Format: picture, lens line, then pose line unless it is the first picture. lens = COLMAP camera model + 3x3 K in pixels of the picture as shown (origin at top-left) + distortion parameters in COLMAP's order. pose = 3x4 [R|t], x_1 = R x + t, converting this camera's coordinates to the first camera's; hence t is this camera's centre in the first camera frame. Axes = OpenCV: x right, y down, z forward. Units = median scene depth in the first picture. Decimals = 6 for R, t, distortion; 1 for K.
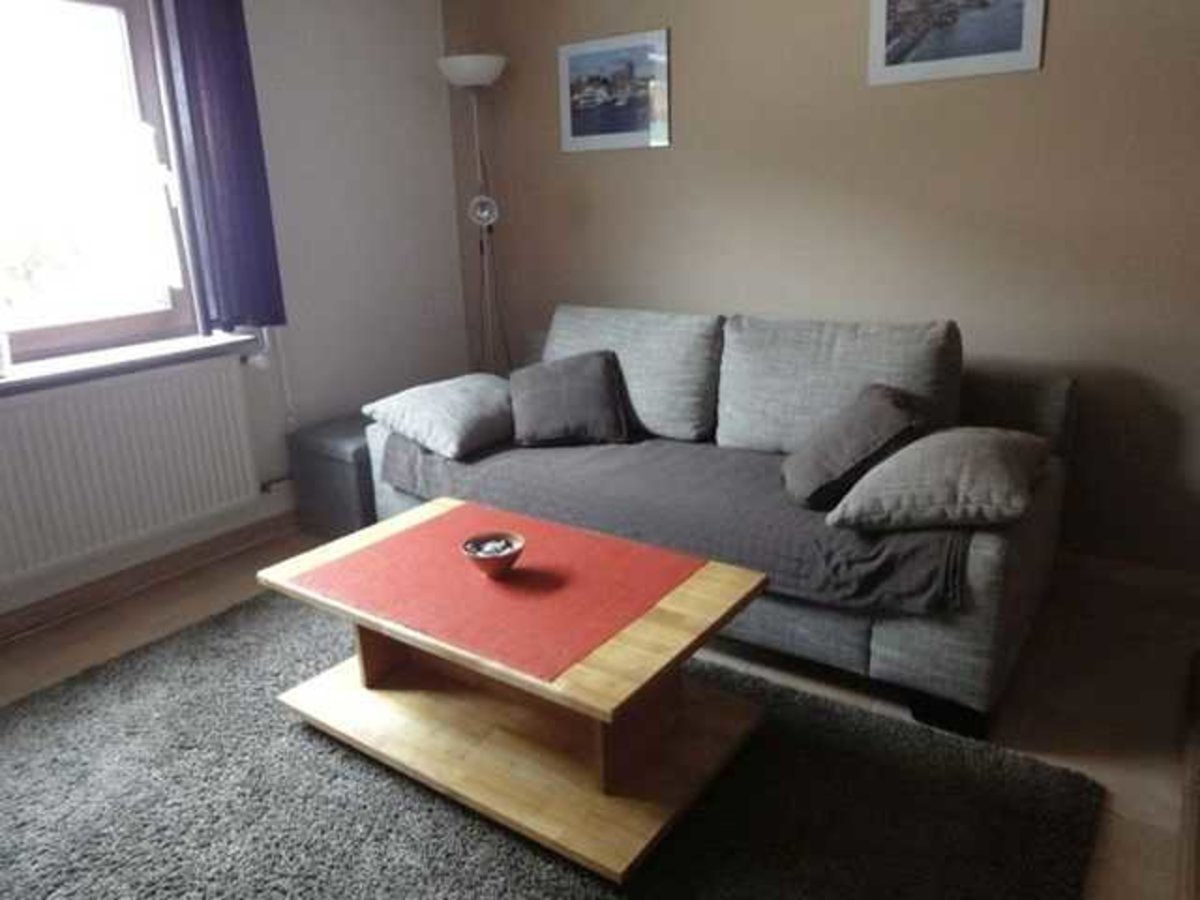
lens RADIAL K [[873.1, 0, 598.9], [0, 873.1, 414.5], [0, 0, 1]] dist [-0.009951, -0.002879]
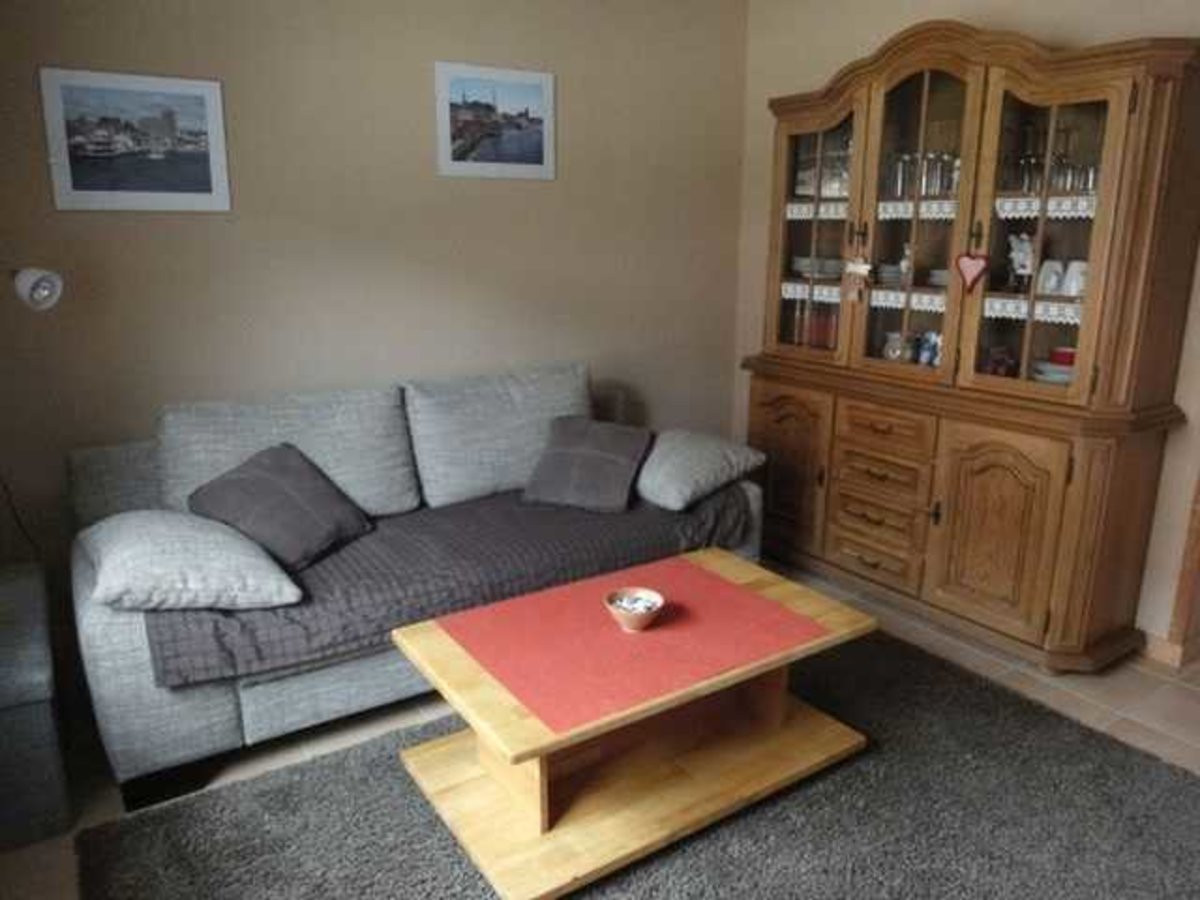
lens RADIAL K [[847.6, 0, 600.0], [0, 847.6, 450.0], [0, 0, 1]] dist [-0.054202, 0.004727]
pose [[0.347165, -0.193445, 0.917636, -0.646766], [0.213161, 0.969159, 0.123662, -0.103080], [-0.913257, 0.152673, 0.377693, 0.392000]]
